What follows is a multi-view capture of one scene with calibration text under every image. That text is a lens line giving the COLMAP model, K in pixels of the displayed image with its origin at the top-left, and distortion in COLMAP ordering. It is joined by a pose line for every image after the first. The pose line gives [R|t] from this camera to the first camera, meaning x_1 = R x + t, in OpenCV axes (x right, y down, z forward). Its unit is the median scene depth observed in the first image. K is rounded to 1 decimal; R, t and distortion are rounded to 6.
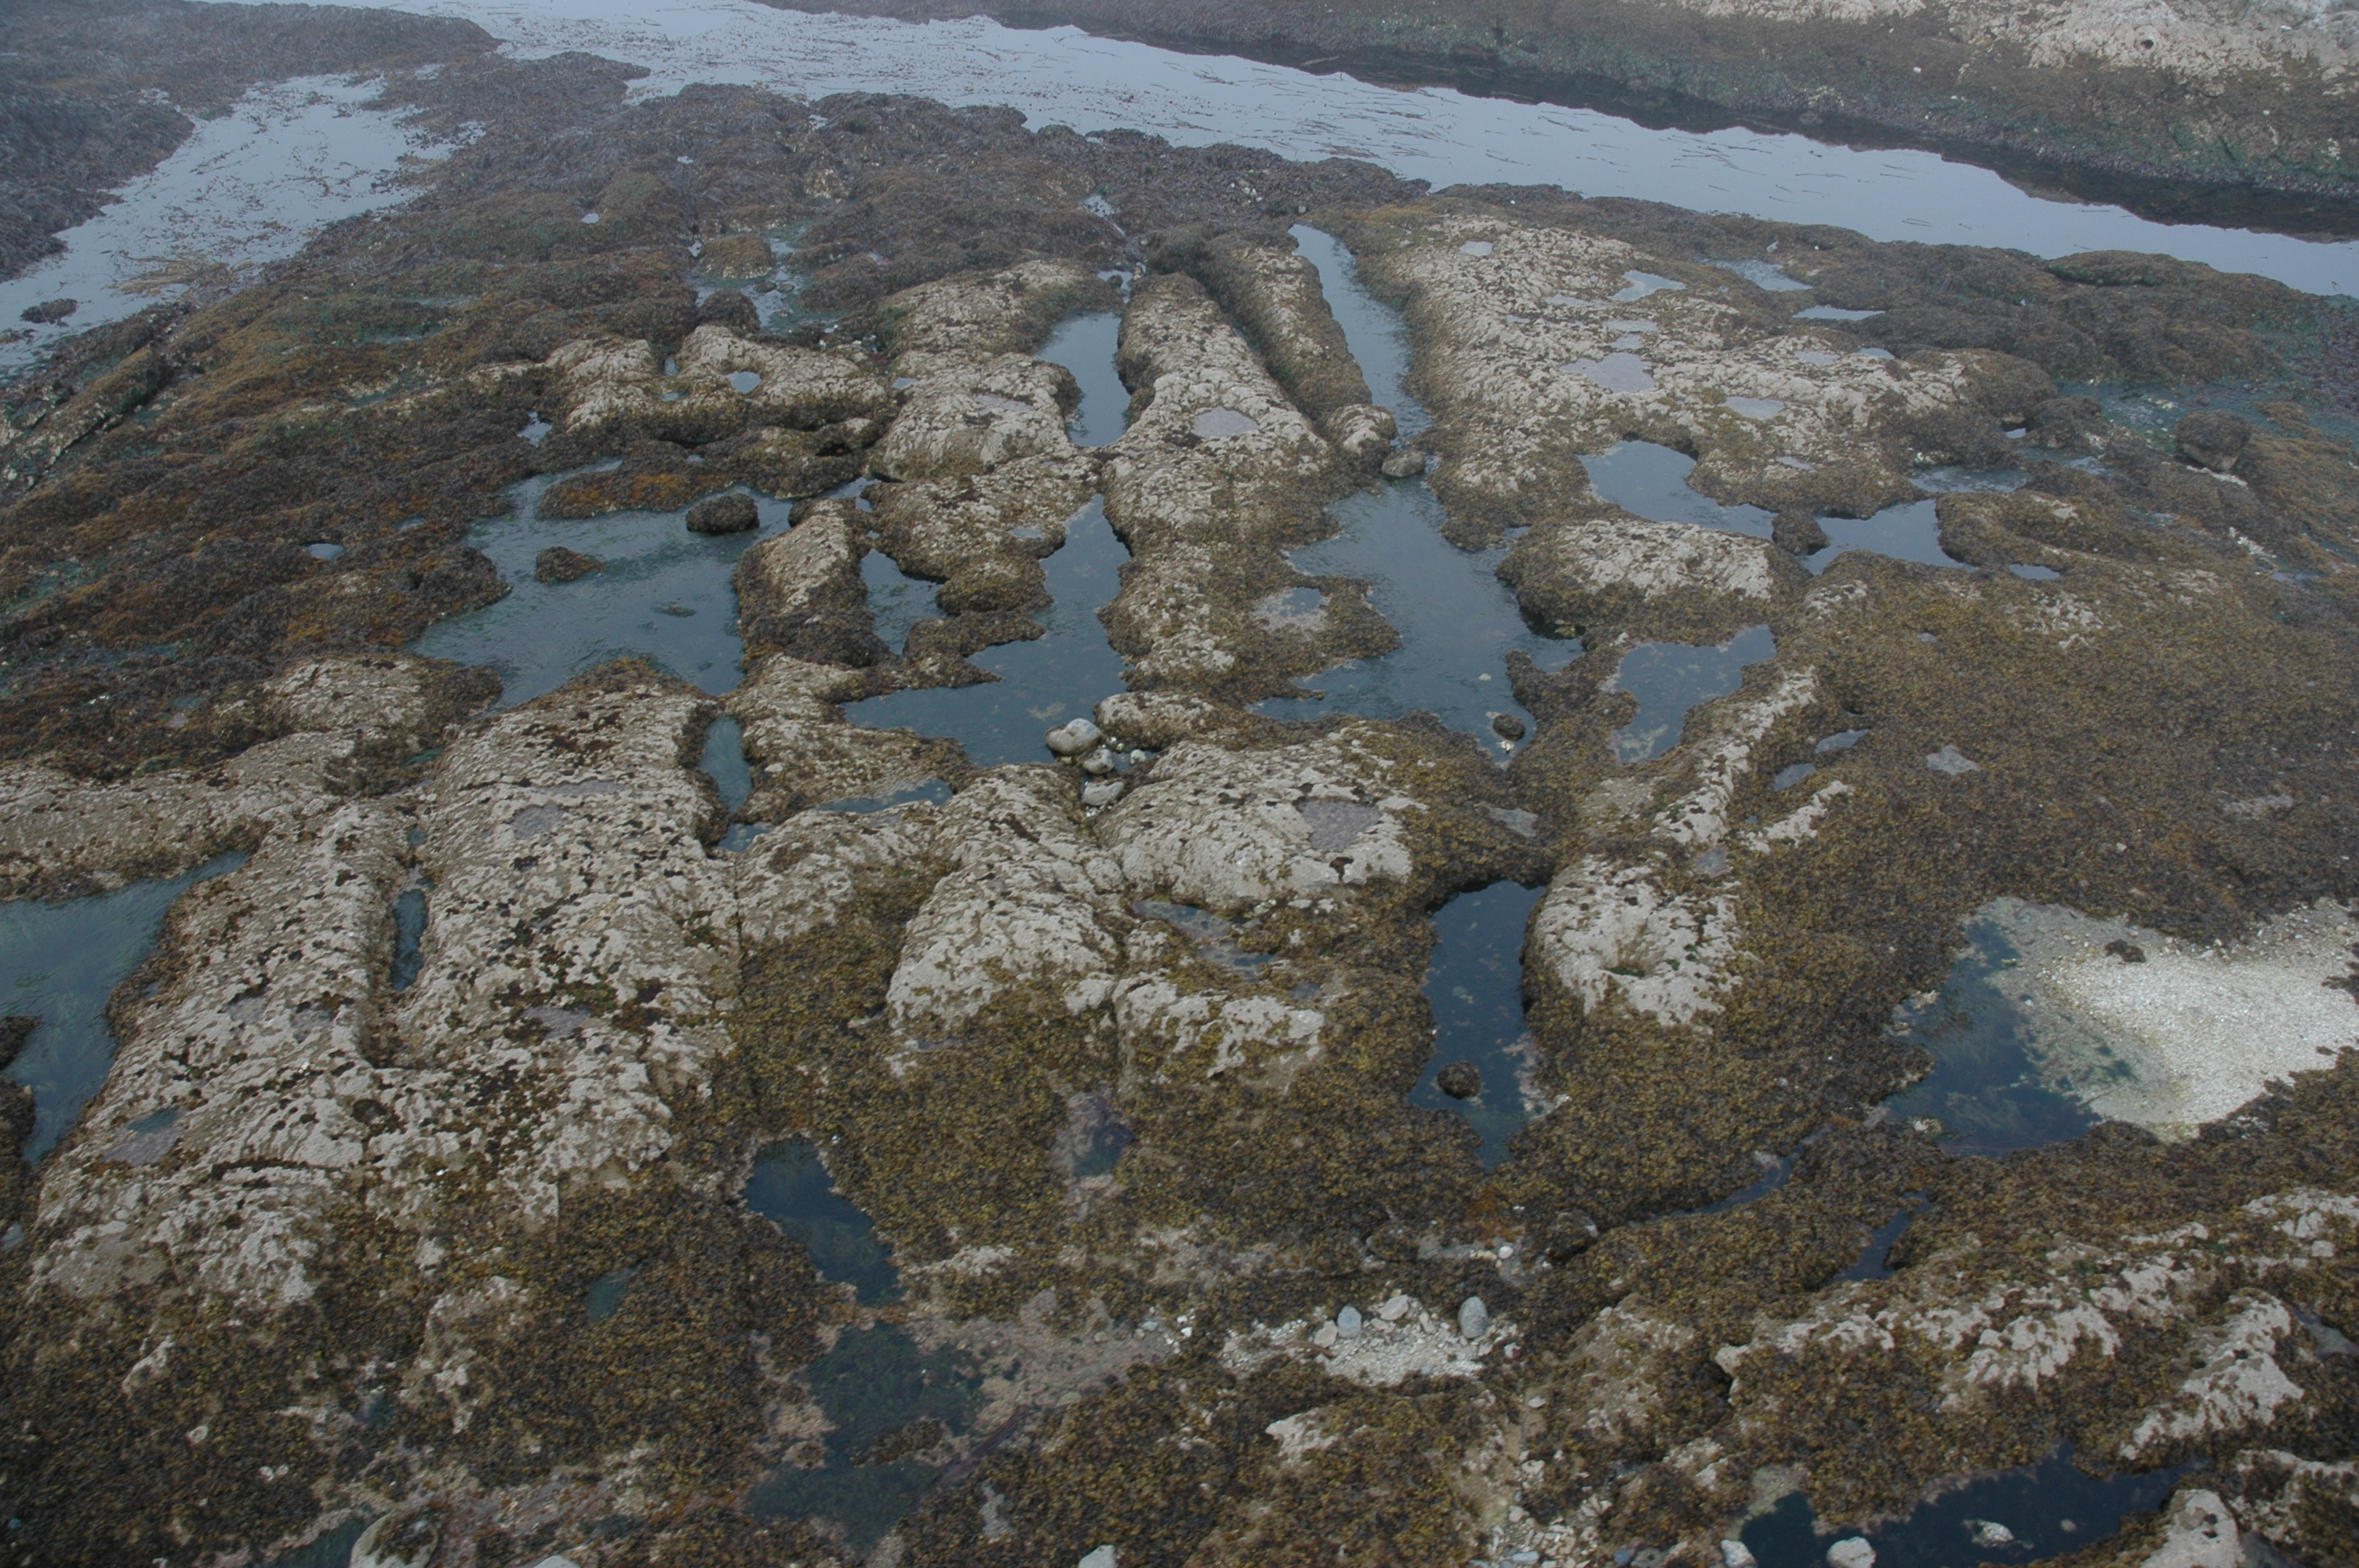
lens RADIAL K [[1834.2, 0, 1179.5], [0, 1834.2, 784.0], [0, 0, 1]] dist [-0.172800, 0.162544]
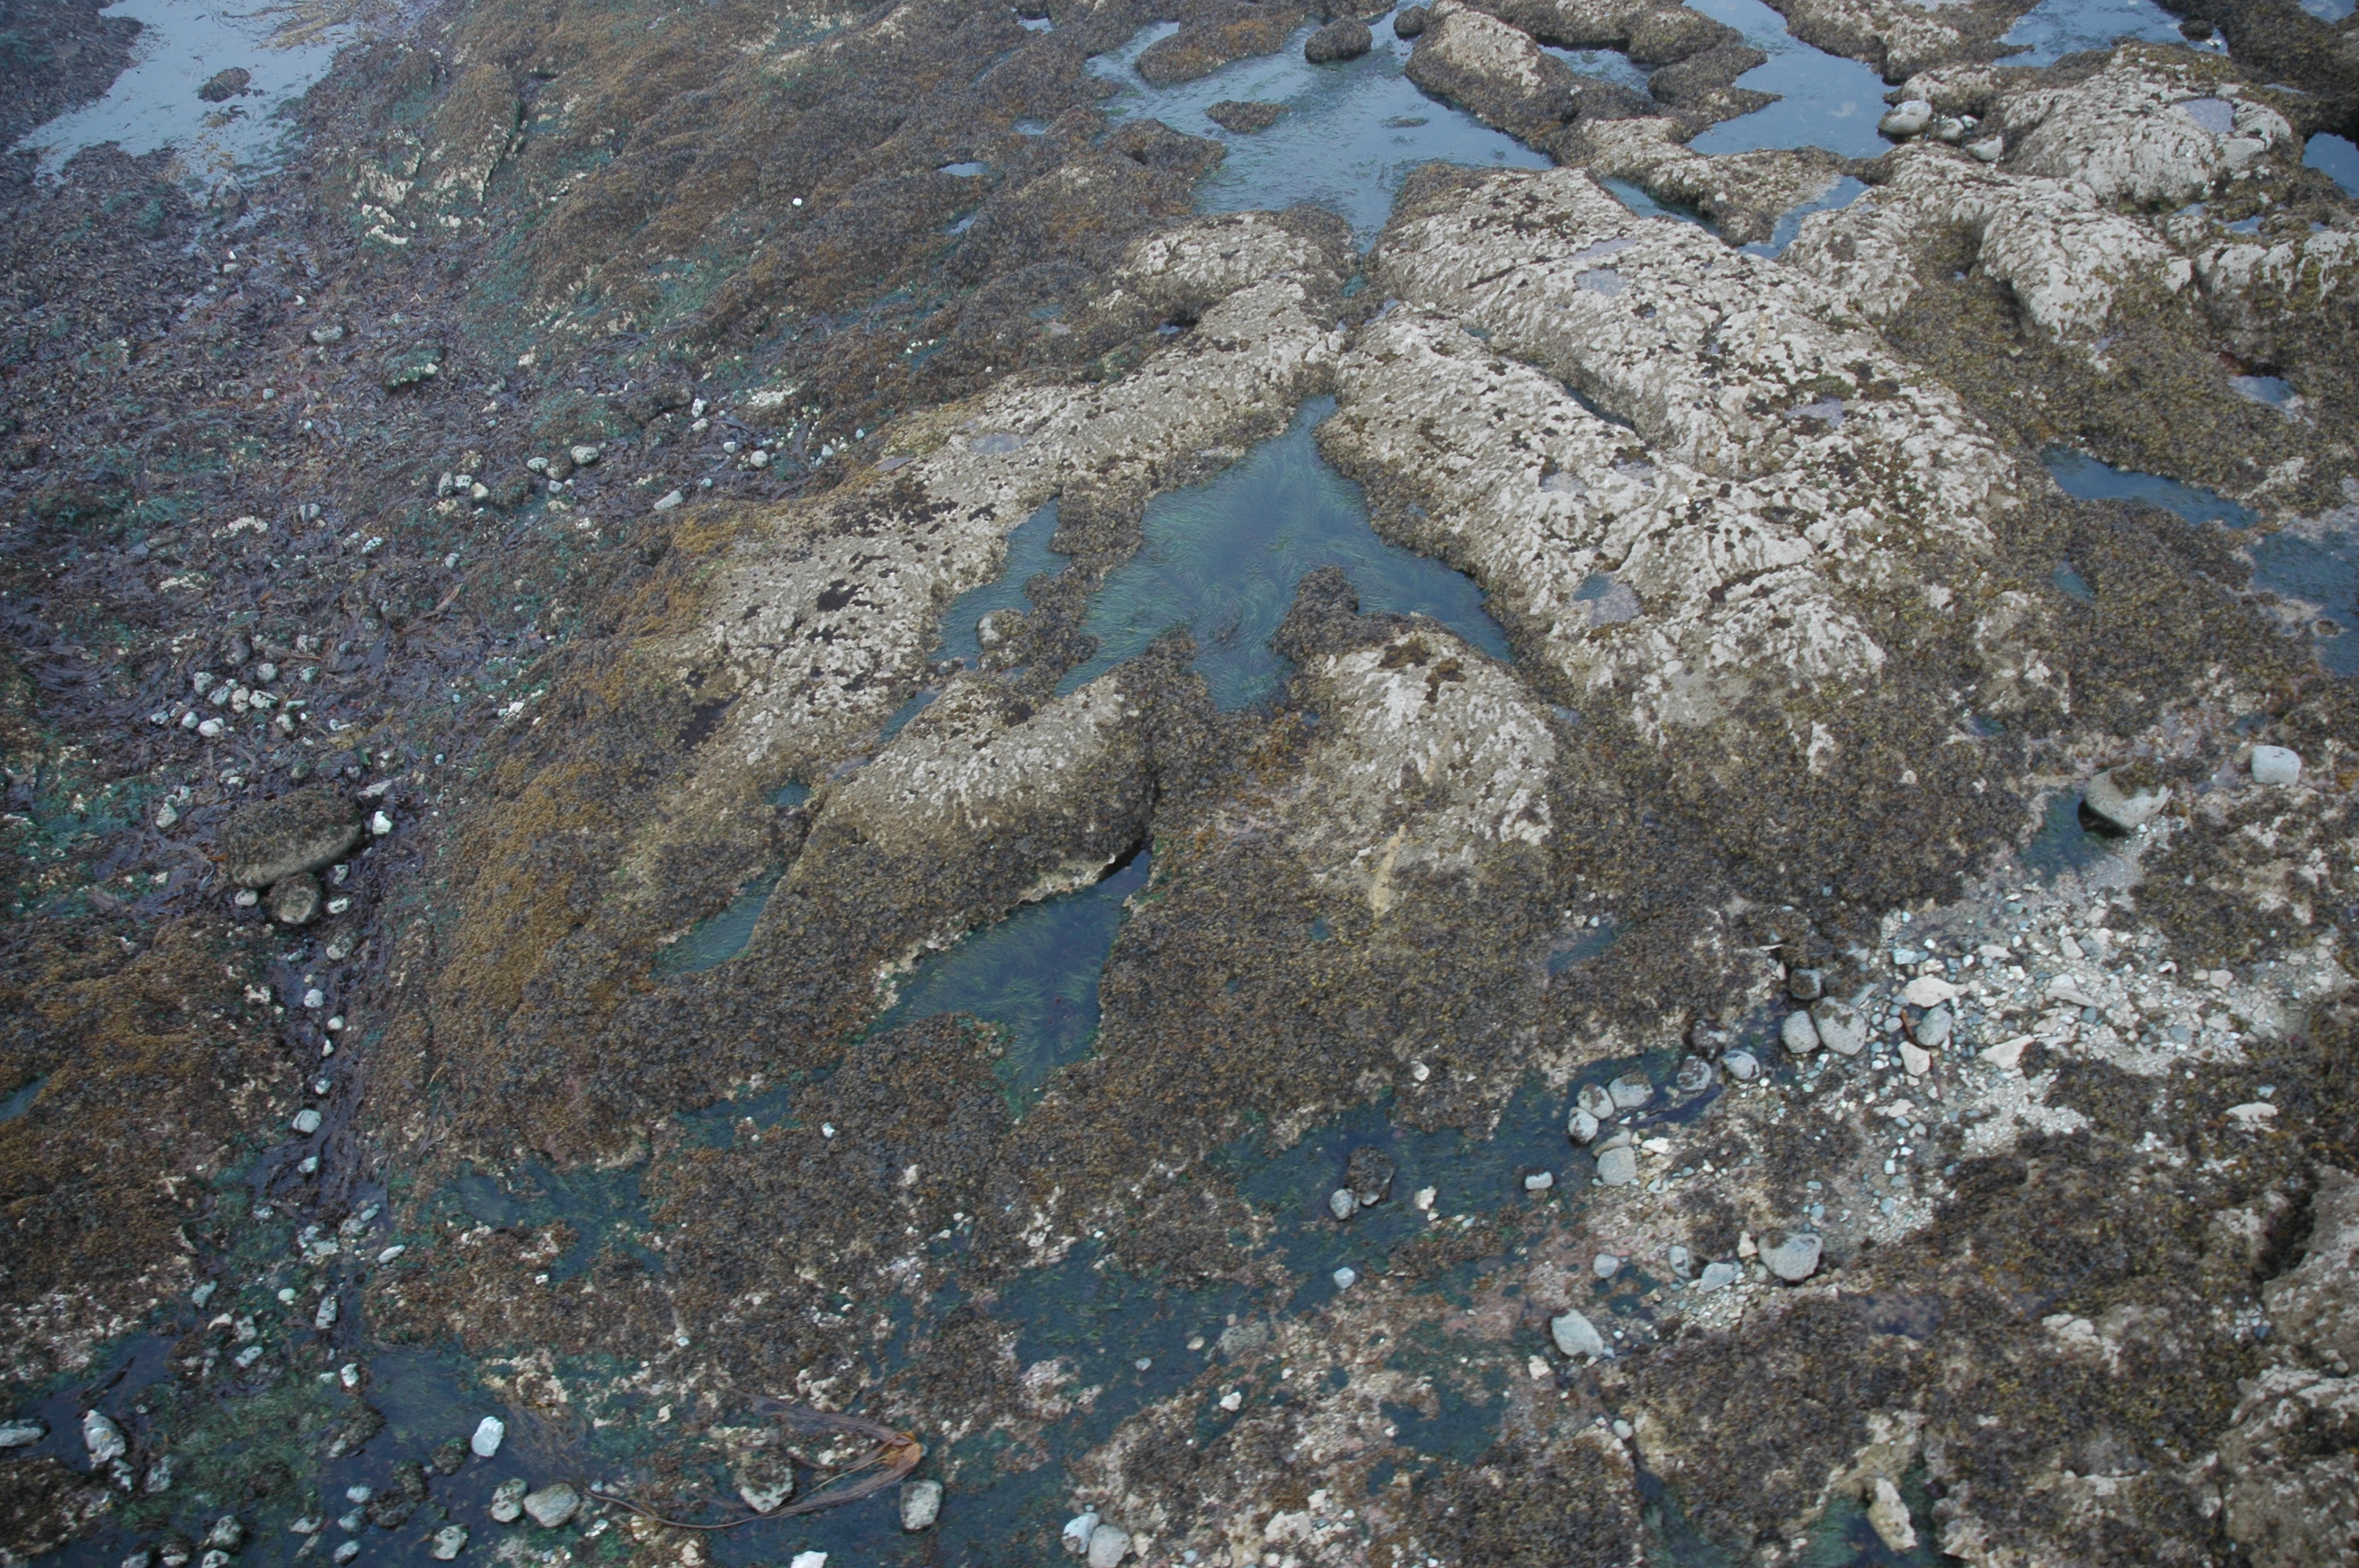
lens RADIAL K [[1834.2, 0, 1179.5], [0, 1834.2, 784.0], [0, 0, 1]] dist [-0.172800, 0.162544]
pose [[0.933918, -0.312455, 0.173694, -0.975018], [0.275818, 0.938891, 0.205933, 0.013909], [-0.227424, -0.144416, 0.963028, 0.017076]]
